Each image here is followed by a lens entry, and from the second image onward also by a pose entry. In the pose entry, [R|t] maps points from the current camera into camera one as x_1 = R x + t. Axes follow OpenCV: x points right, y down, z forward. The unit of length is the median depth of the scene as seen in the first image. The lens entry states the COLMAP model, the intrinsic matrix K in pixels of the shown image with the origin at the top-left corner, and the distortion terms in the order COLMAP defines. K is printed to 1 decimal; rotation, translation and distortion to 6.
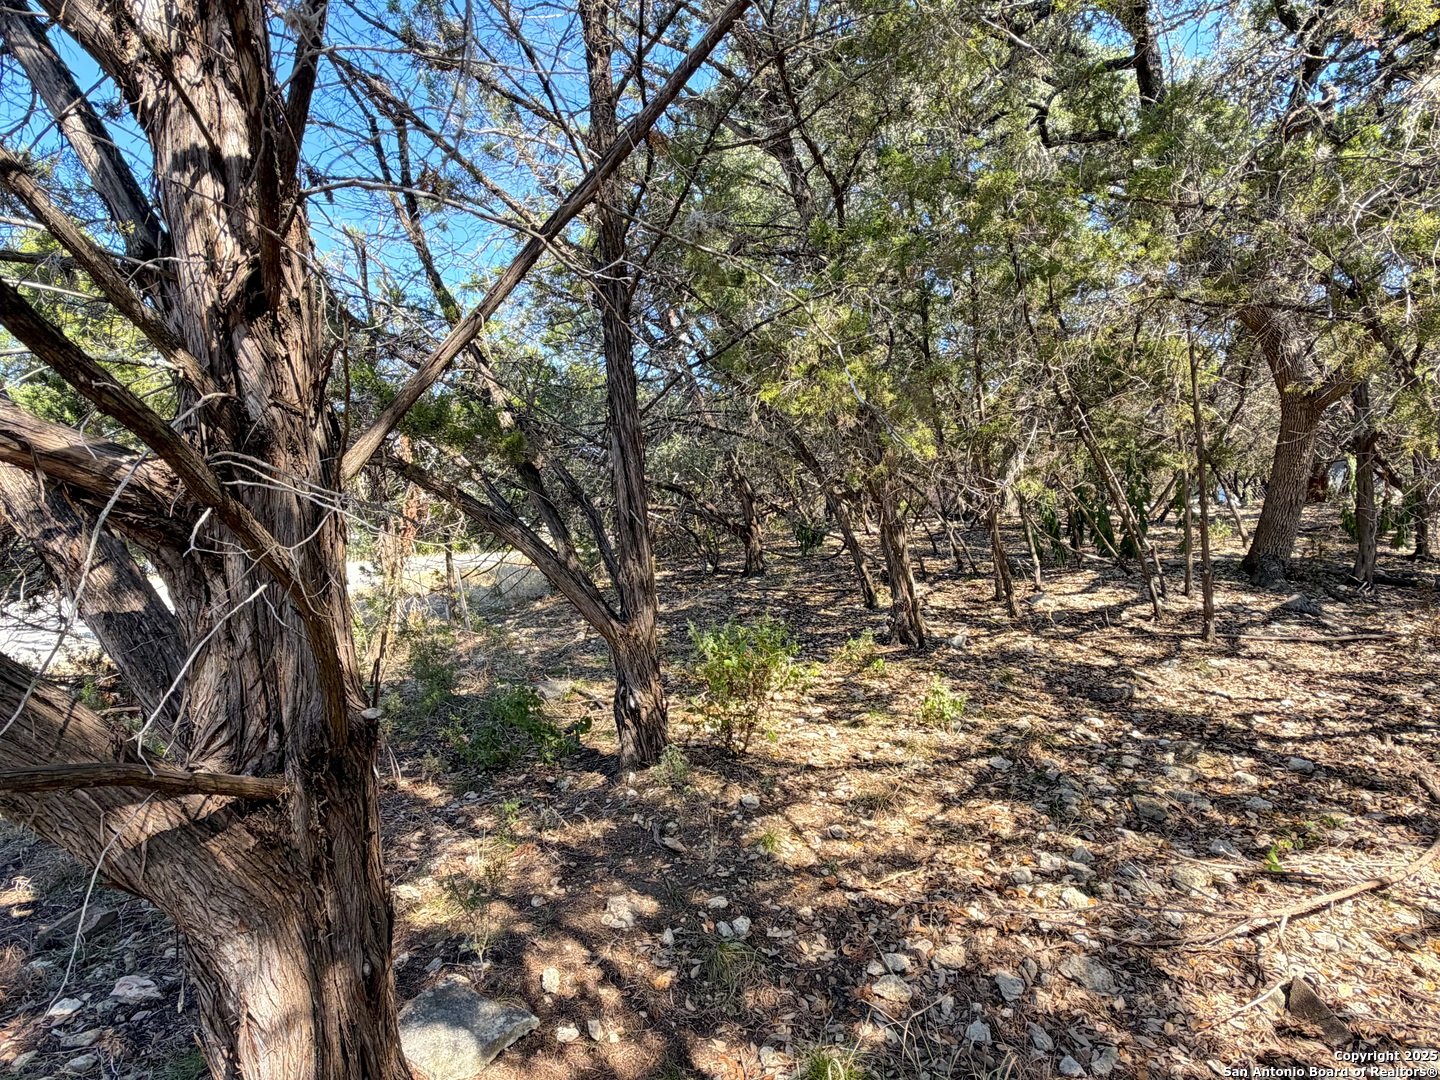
lens RADIAL K [[794.1, 0, 717.7], [0, 794.1, 541.0], [0, 0, 1]] dist [-0.005479, -0.001273]
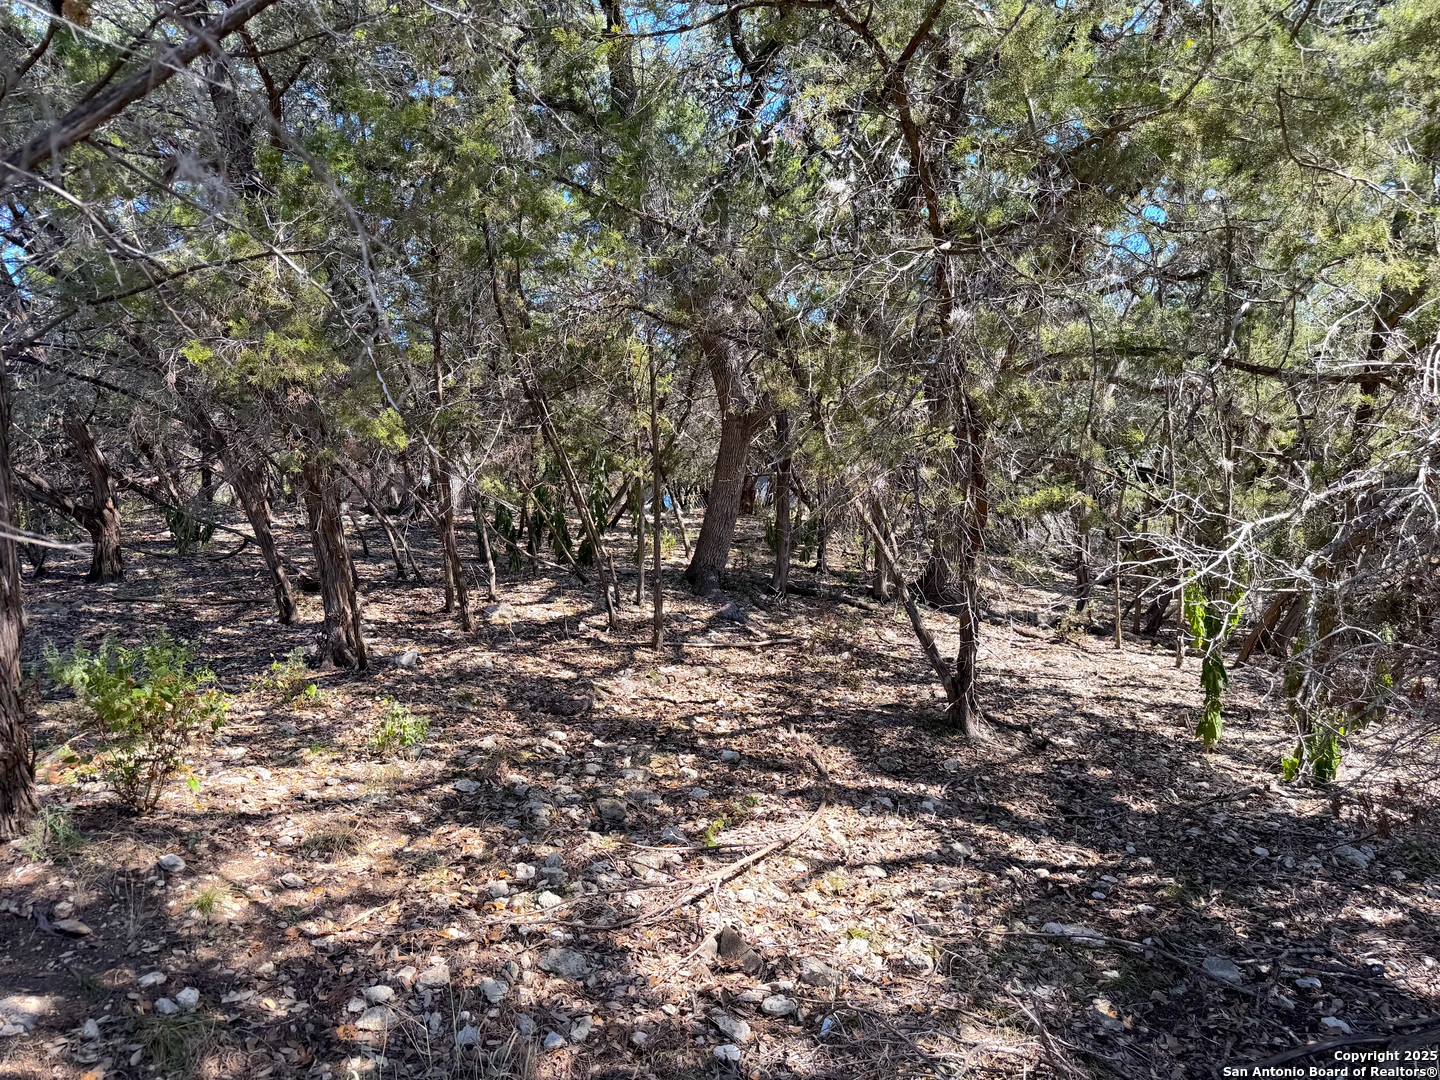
lens RADIAL K [[1000.5, 0, 720.6], [0, 1000.5, 538.1], [0, 0, 1]] dist [-0.060239, -0.007954]
pose [[0.810277, 0.031728, 0.585188, -0.089745], [-0.030655, 0.999461, -0.011742, -0.004265], [-0.585245, -0.008424, 0.810812, -0.108255]]
